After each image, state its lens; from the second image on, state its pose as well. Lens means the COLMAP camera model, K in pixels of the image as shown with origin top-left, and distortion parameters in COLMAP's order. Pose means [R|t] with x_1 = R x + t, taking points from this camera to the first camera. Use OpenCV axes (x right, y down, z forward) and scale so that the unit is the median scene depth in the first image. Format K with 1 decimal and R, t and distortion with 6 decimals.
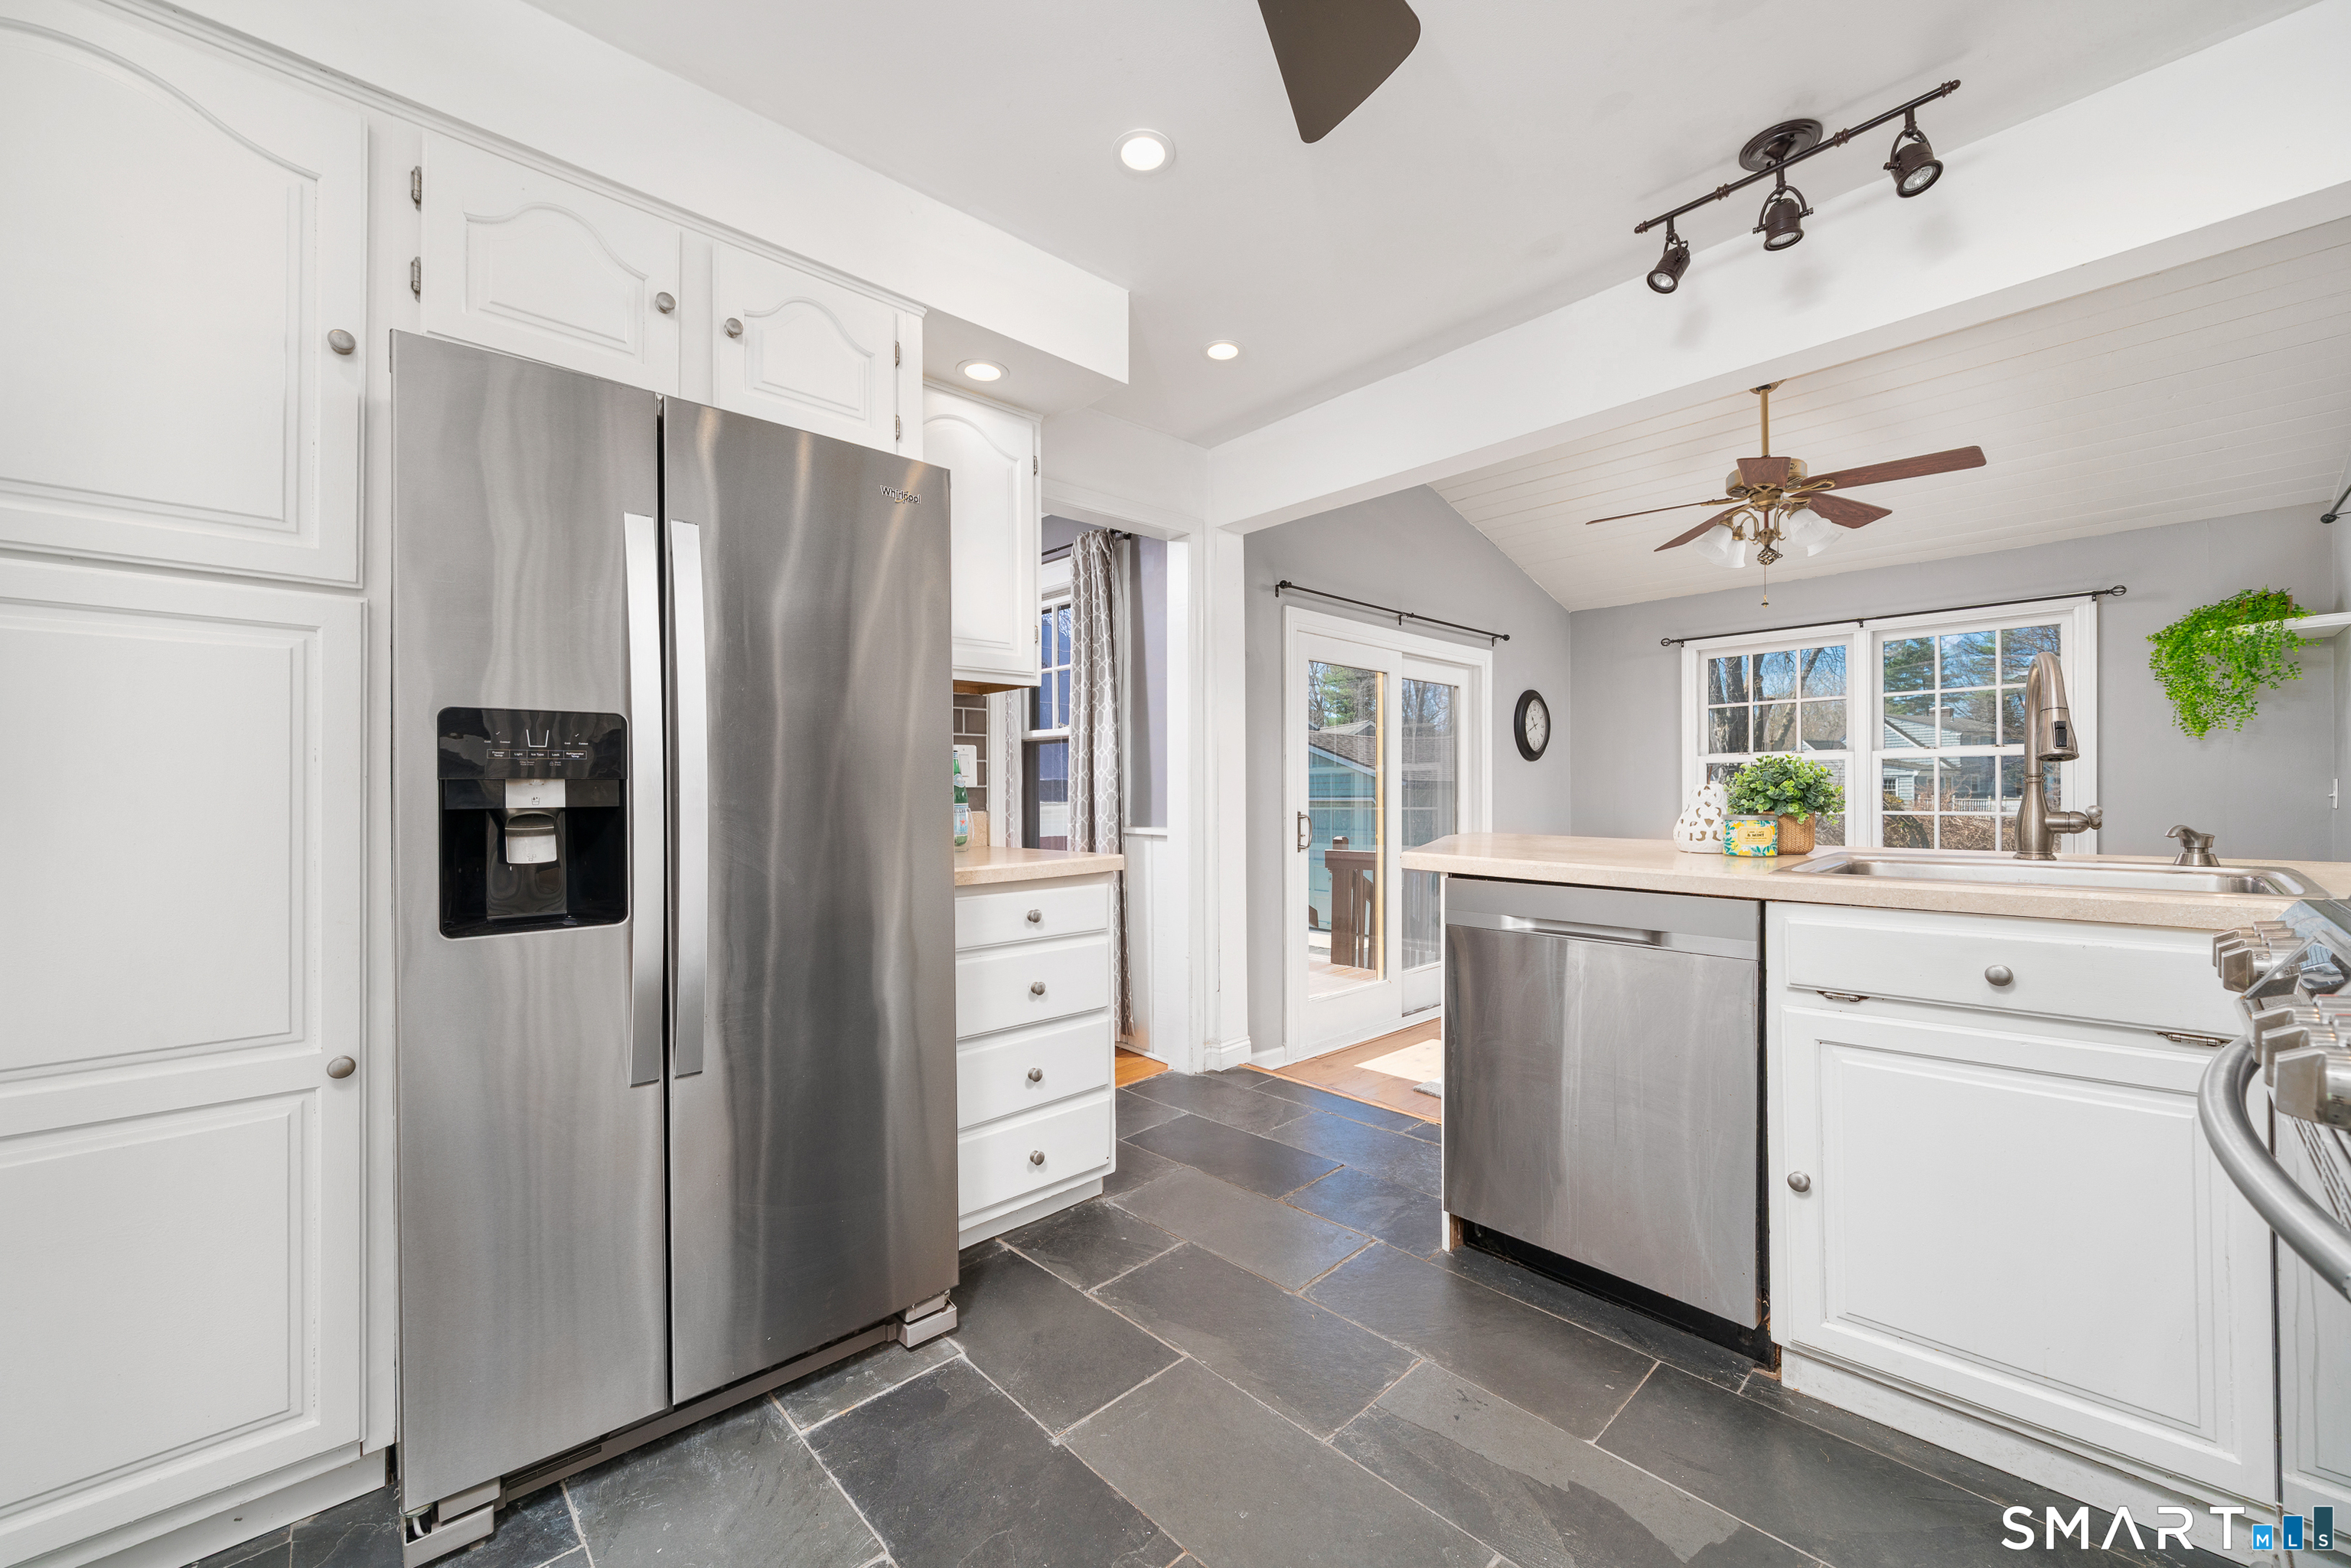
lens RADIAL K [[920.1, 0, 1173.7], [0, 920.1, 796.5], [0, 0, 1]] dist [0.006089, -0.001339]
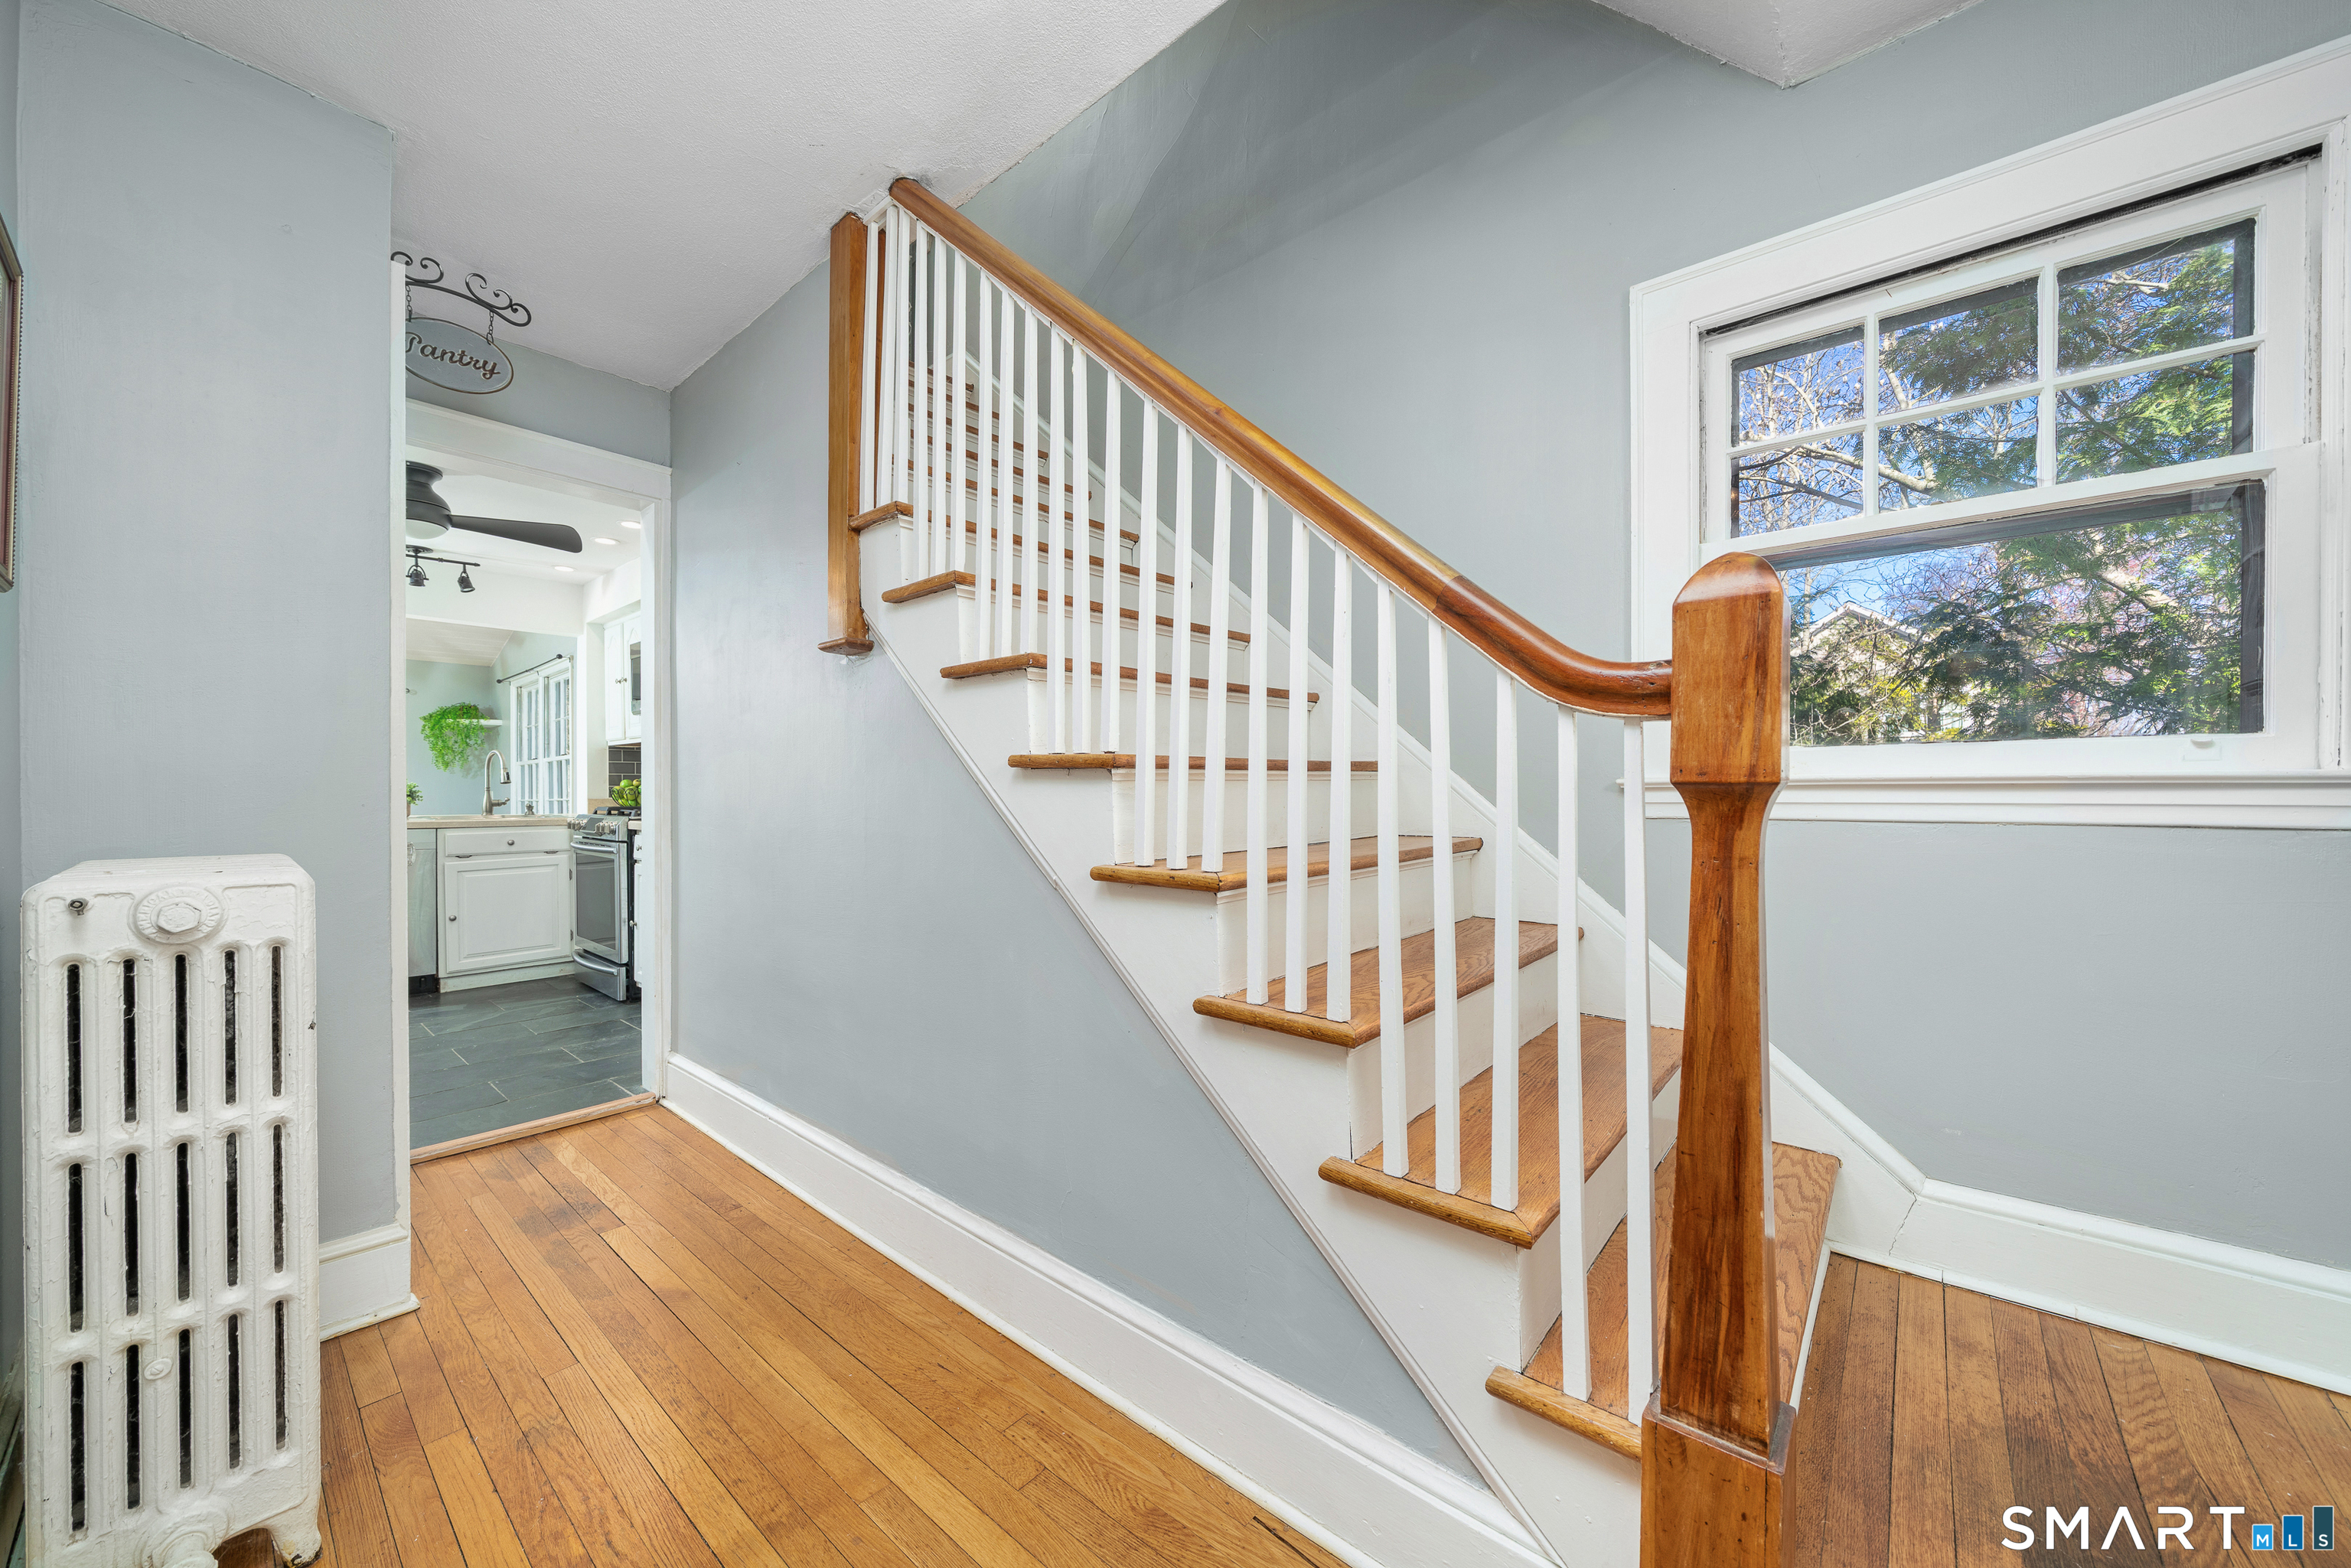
lens RADIAL K [[920.1, 0, 1167.4], [0, 920.1, 804.3], [0, 0, 1]] dist [0.006089, -0.001339]
pose [[-0.040569, 0.006464, 0.999156, -1.928576], [0.003234, 0.999975, -0.006338, 0.050878], [-0.999171, 0.002974, -0.040589, -0.973882]]
